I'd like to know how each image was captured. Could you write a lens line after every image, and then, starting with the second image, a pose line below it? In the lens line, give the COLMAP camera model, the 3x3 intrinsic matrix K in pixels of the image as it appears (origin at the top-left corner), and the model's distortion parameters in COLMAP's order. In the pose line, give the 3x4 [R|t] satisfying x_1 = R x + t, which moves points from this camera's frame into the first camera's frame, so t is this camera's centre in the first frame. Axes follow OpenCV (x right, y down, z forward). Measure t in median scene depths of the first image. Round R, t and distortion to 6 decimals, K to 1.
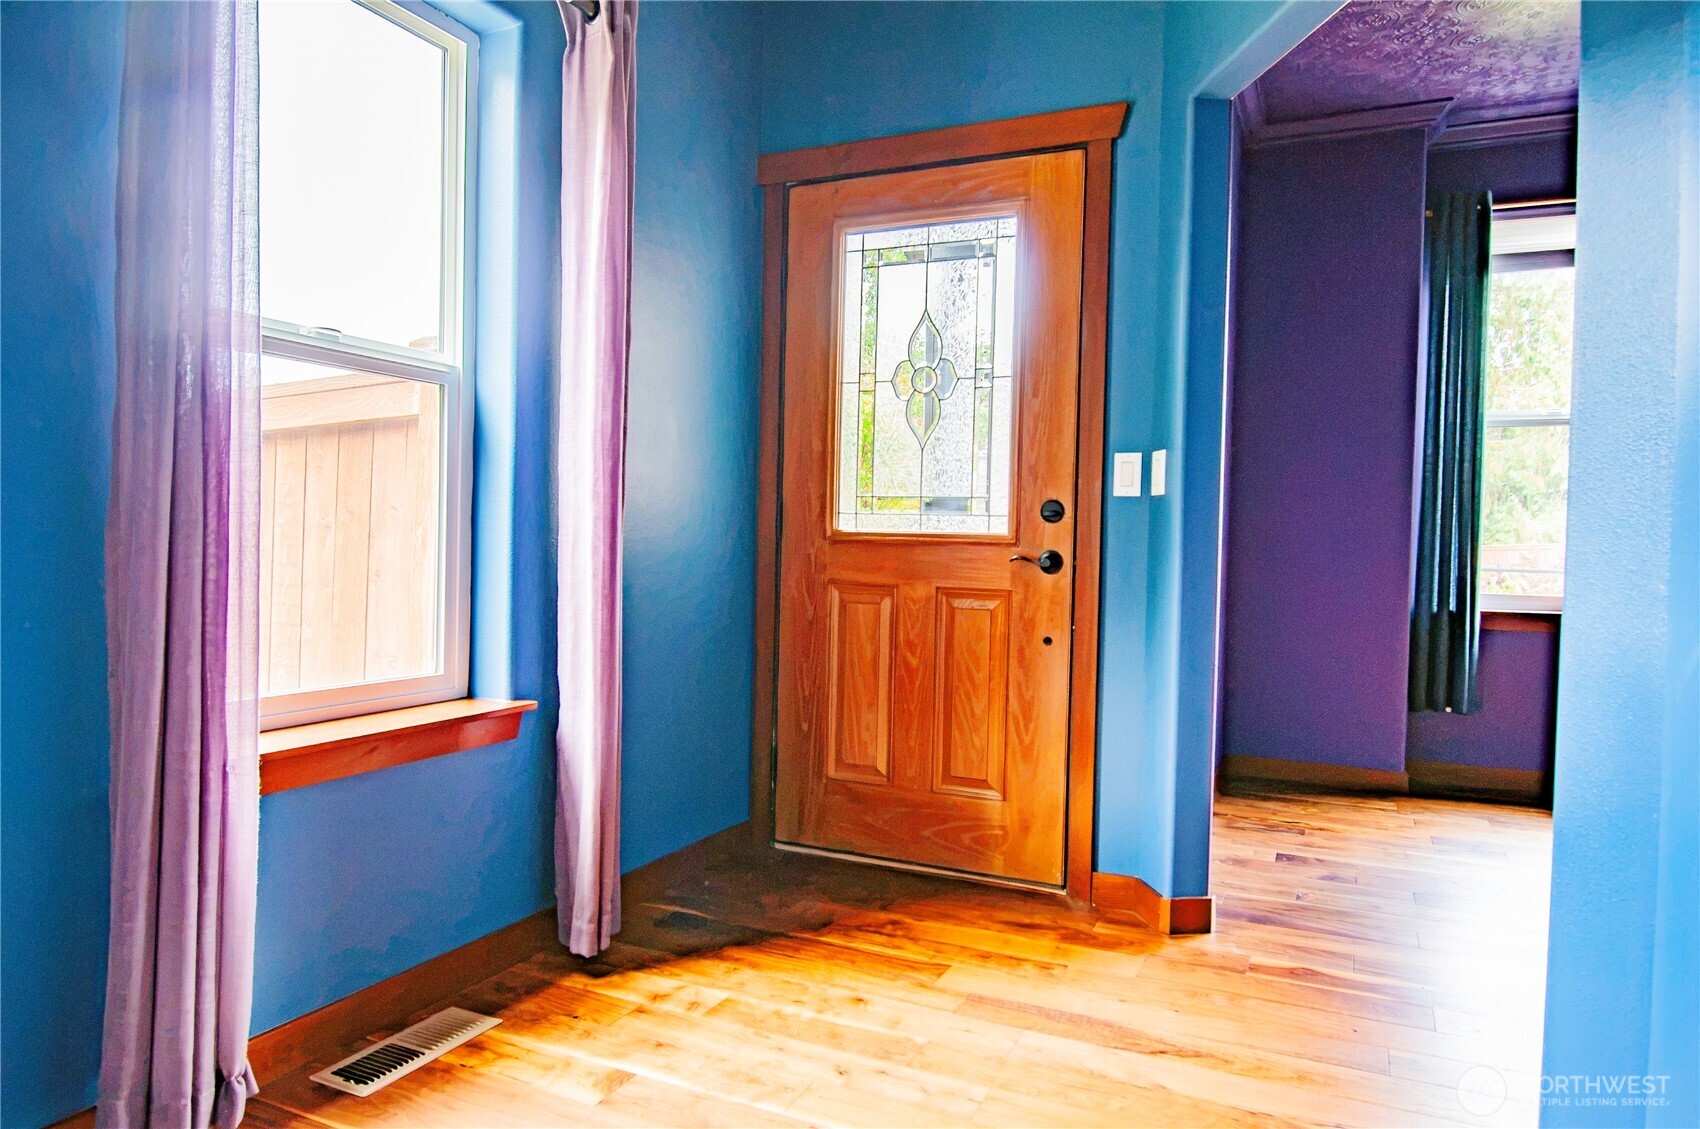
lens RADIAL K [[1081.5, 0, 850.0], [0, 1081.5, 564.5], [0, 0, 1]] dist [0.005320, -0.022366]
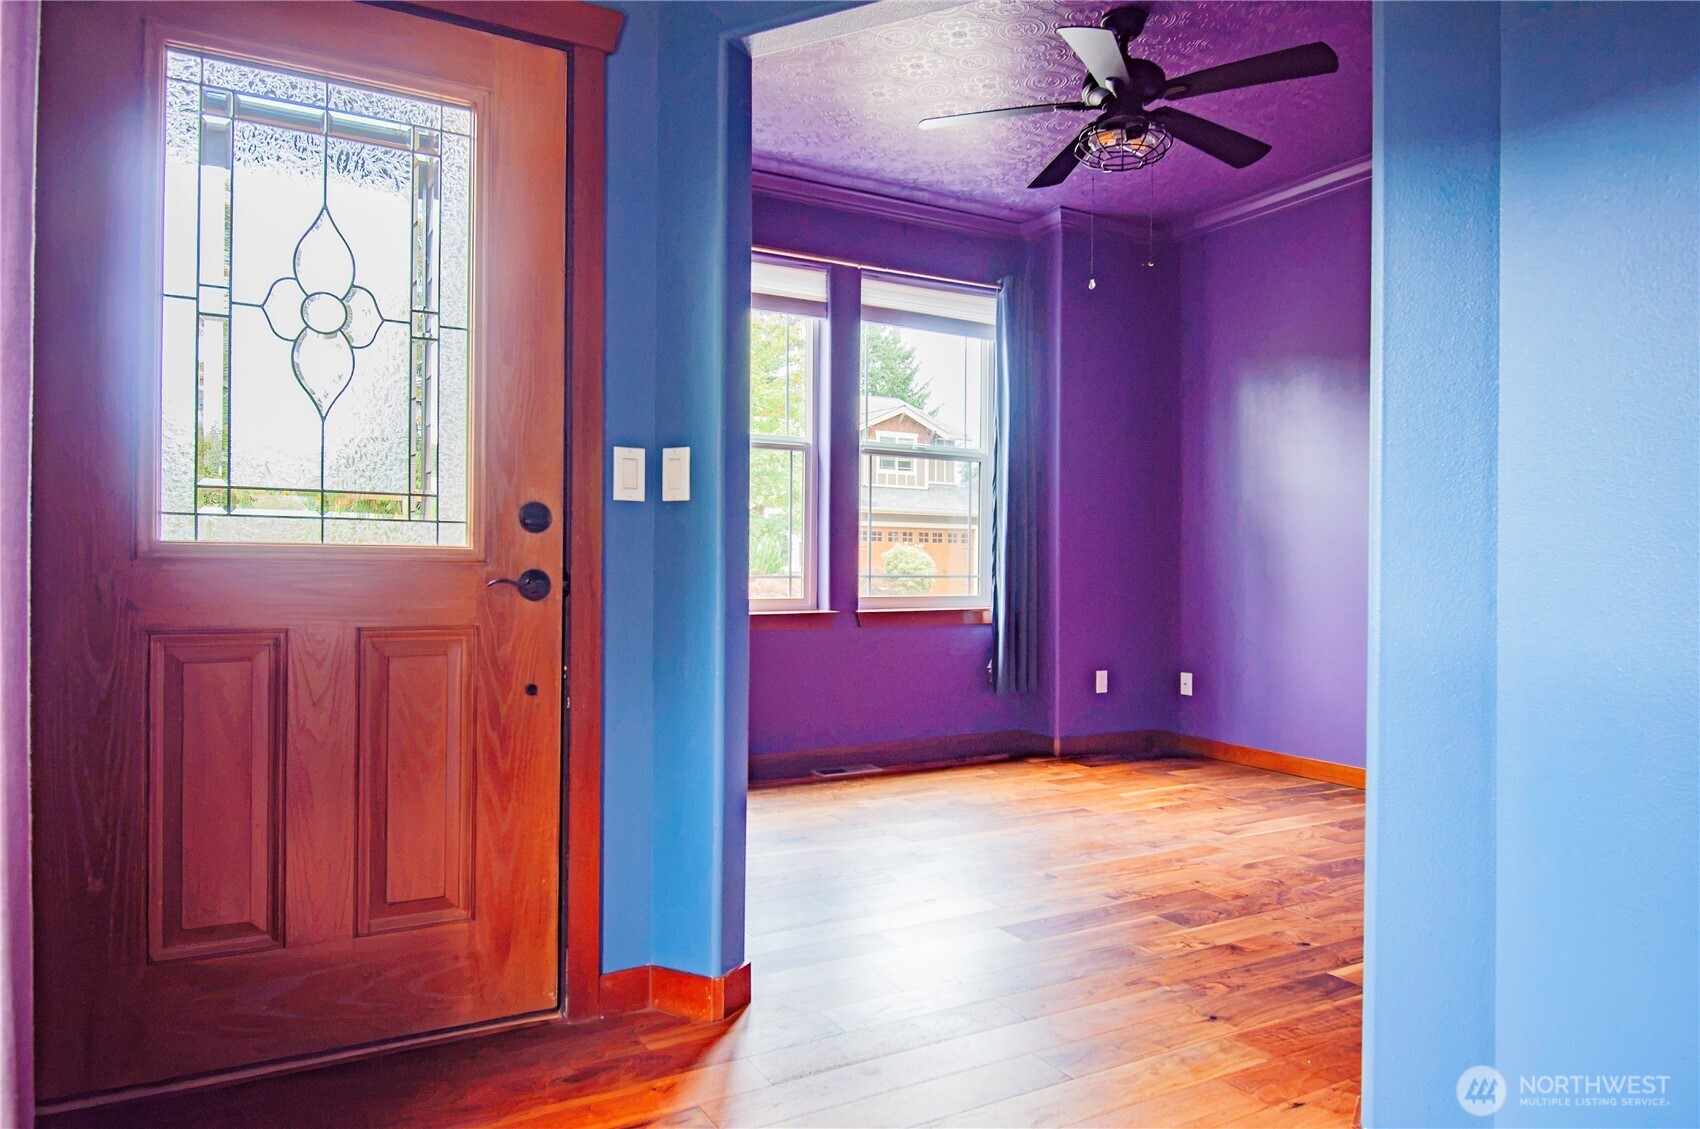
lens RADIAL K [[1081.5, 0, 850.0], [0, 1081.5, 564.5], [0, 0, 1]] dist [0.005320, -0.022366]
pose [[0.579980, -0.017688, 0.814439, -0.299409], [0.018699, 0.999790, 0.008397, -0.018474], [-0.814416, 0.010359, 0.580188, 0.382164]]
